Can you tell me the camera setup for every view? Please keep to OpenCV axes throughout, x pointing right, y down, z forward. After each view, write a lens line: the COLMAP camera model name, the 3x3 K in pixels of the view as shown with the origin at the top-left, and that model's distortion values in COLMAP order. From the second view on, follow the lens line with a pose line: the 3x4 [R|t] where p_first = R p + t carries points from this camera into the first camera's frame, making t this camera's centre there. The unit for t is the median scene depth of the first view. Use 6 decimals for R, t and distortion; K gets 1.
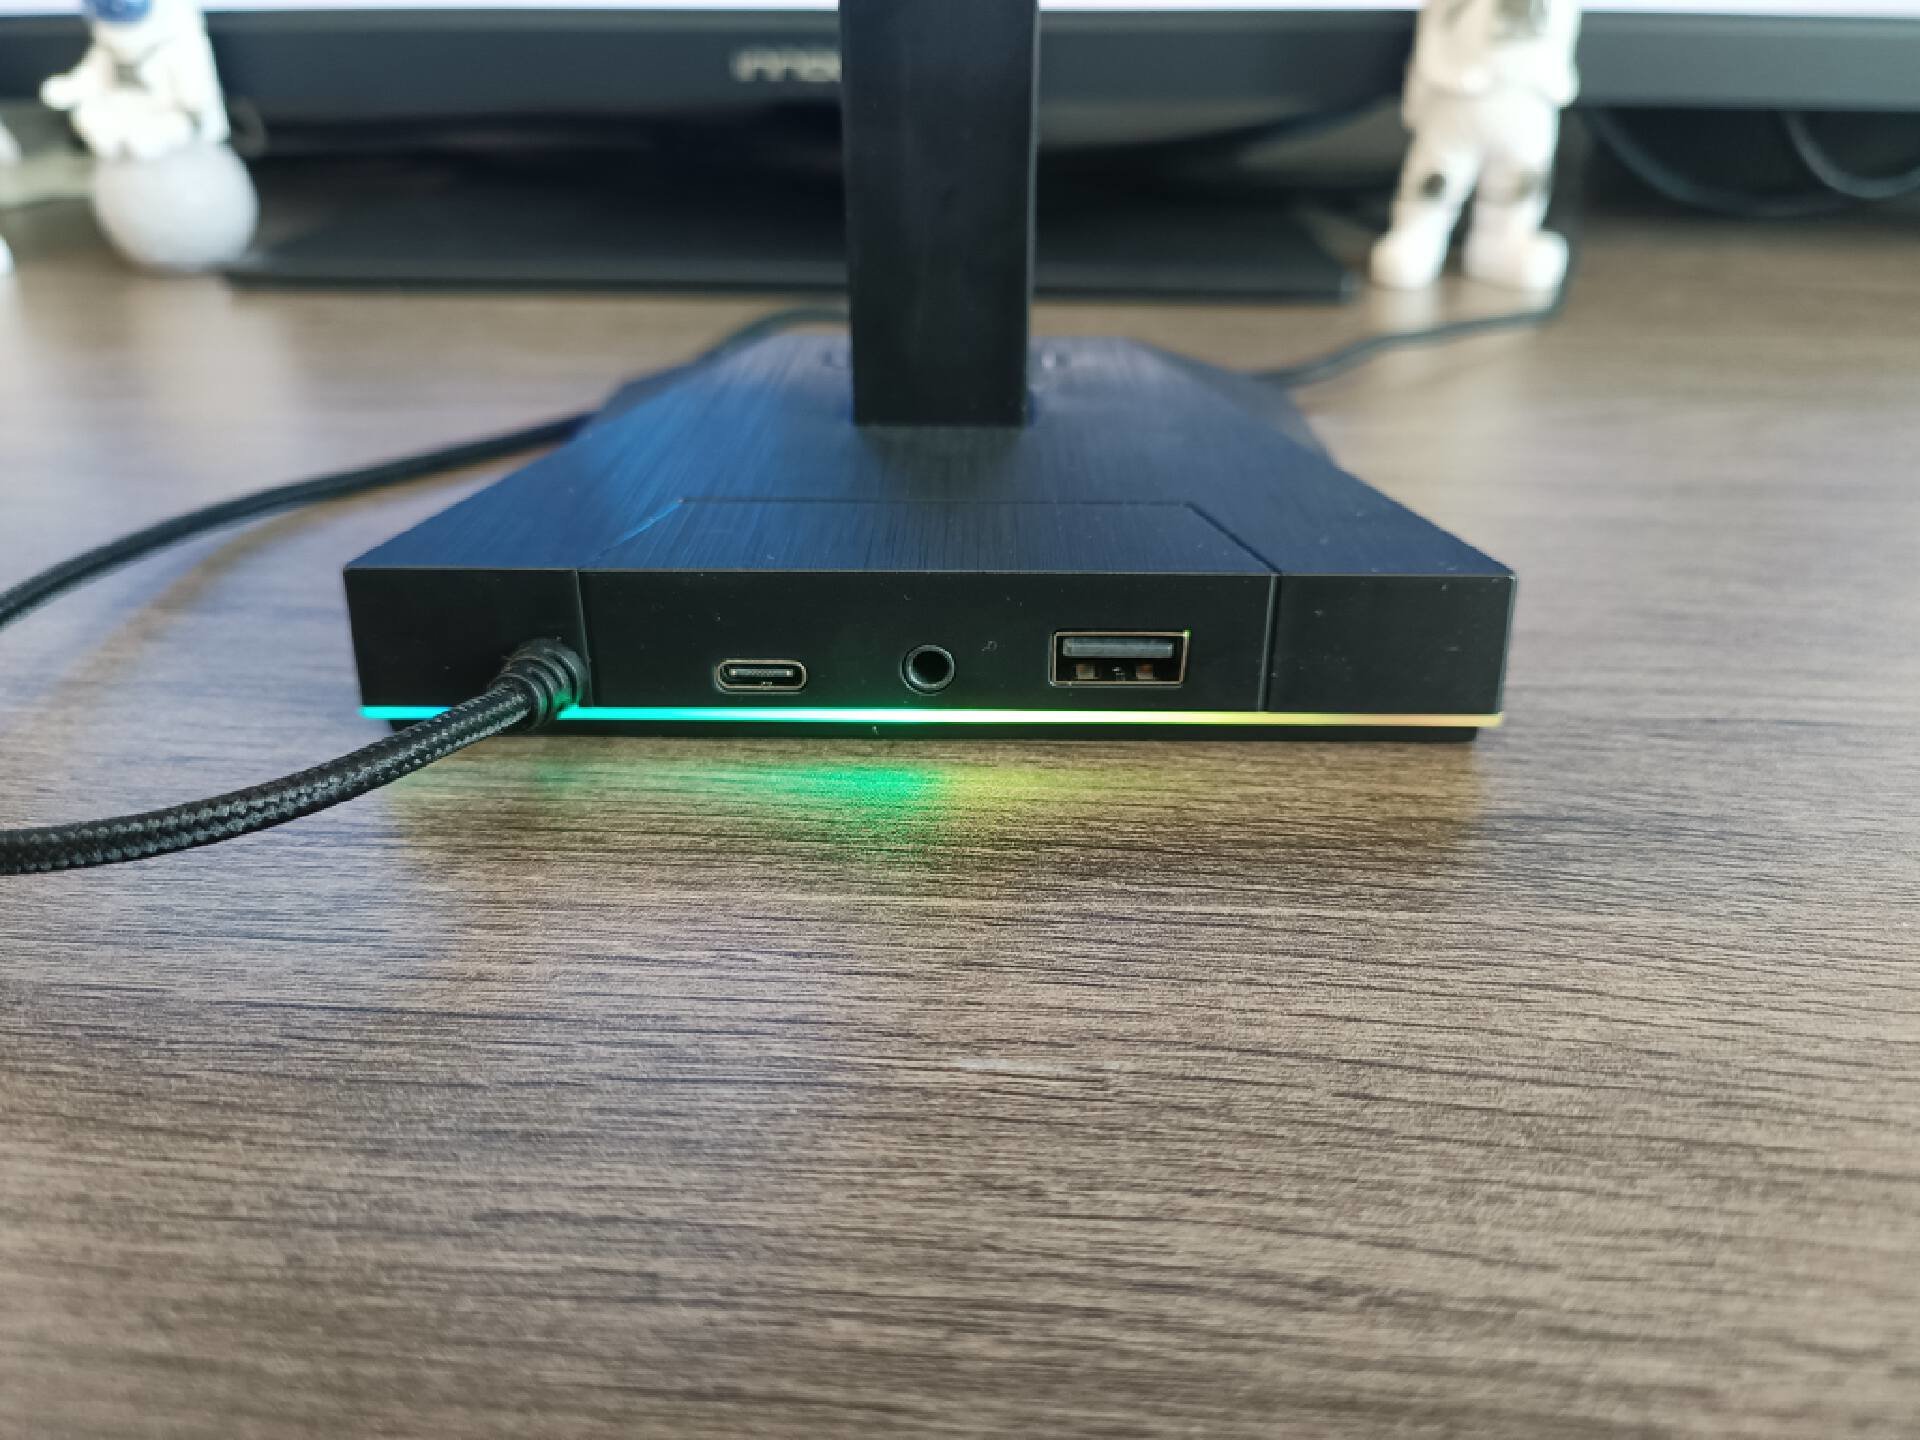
lens RADIAL K [[1312.5, 0, 975.2], [0, 1312.5, 783.3], [0, 0, 1]] dist [0.045523, -0.057714]
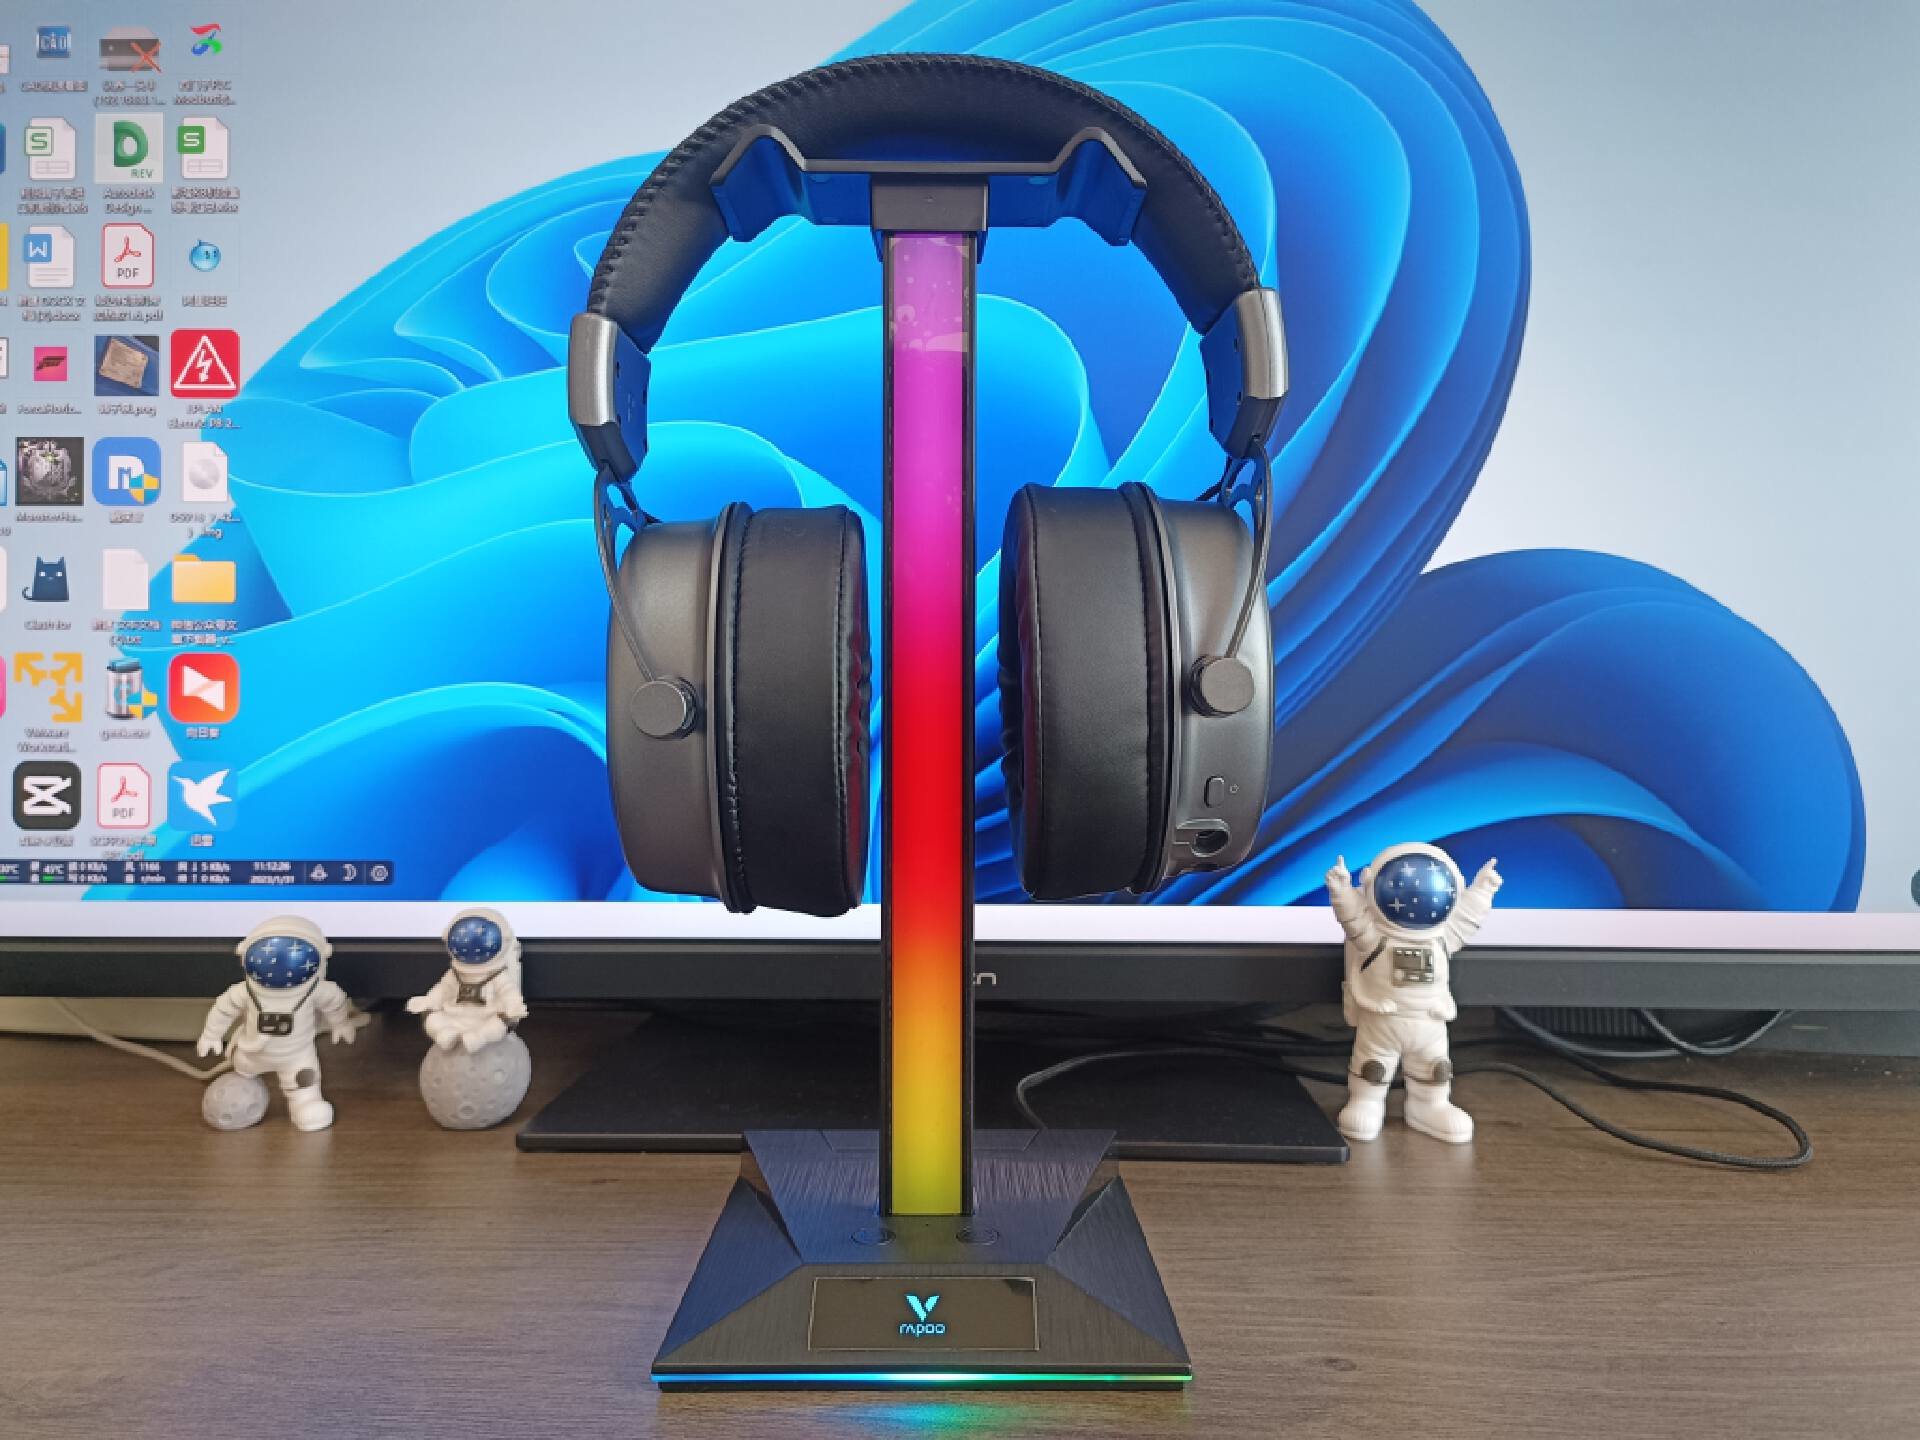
lens RADIAL K [[1312.5, 0, 955.2], [0, 1312.5, 710.9], [0, 0, 1]] dist [0.045523, -0.057714]
pose [[0.999901, 0.005494, 0.012968, -0.462696], [0.002076, 0.853200, -0.521580, -0.169776], [-0.013930, 0.521555, 0.853104, -1.327193]]
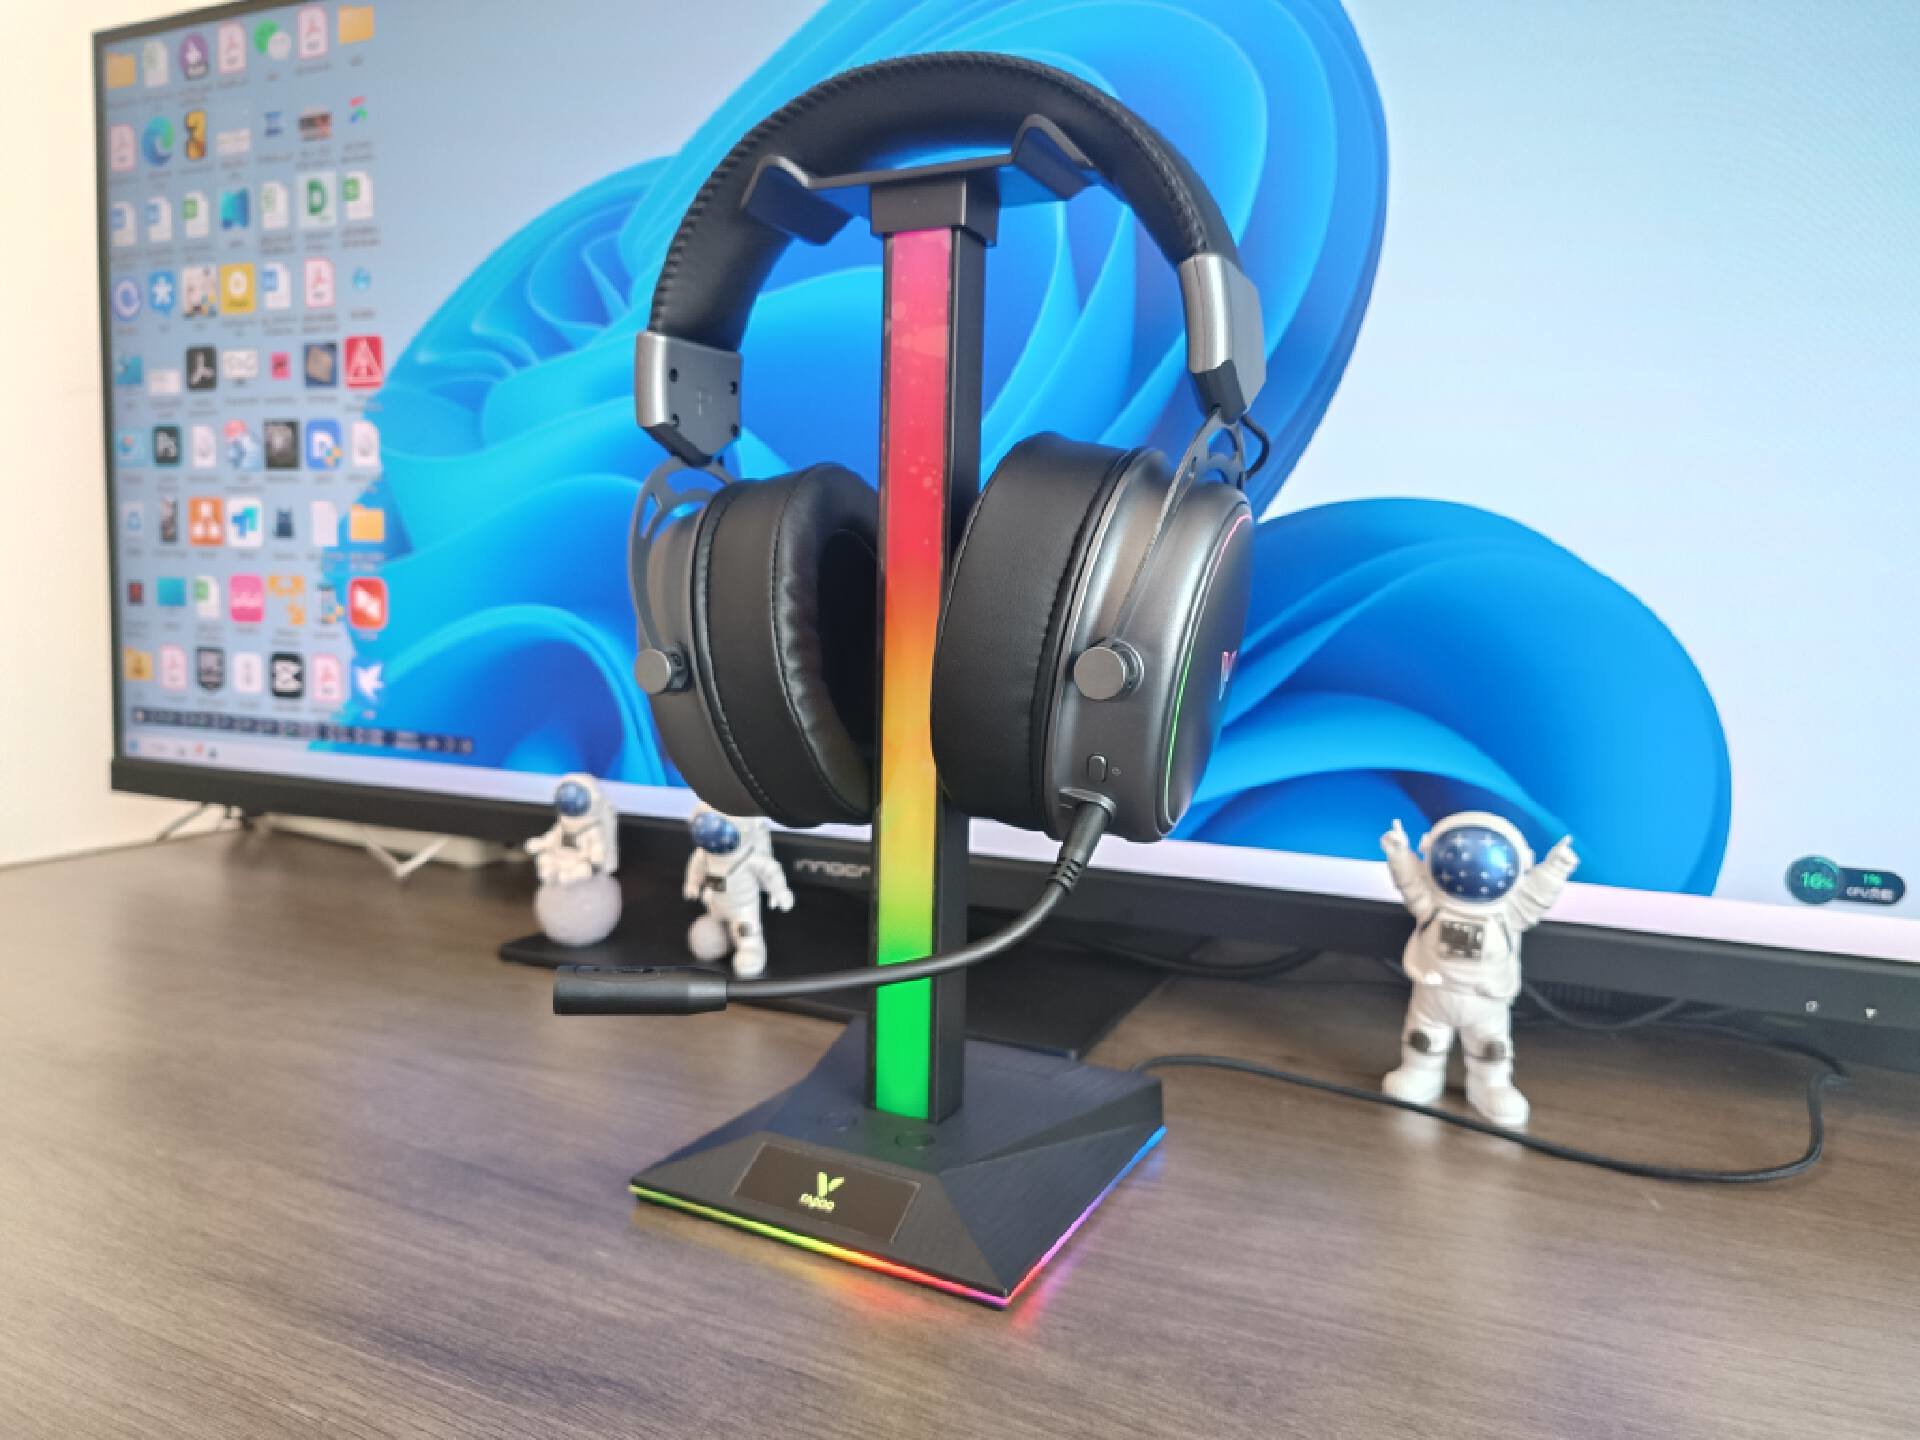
lens RADIAL K [[1312.5, 0, 974.9], [0, 1312.5, 722.3], [0, 0, 1]] dist [0.045523, -0.057714]
pose [[0.927462, 0.064888, -0.368245, 2.367251], [-0.218420, 0.893354, -0.392697, -0.307660], [0.303492, 0.444643, 0.842725, -1.630477]]
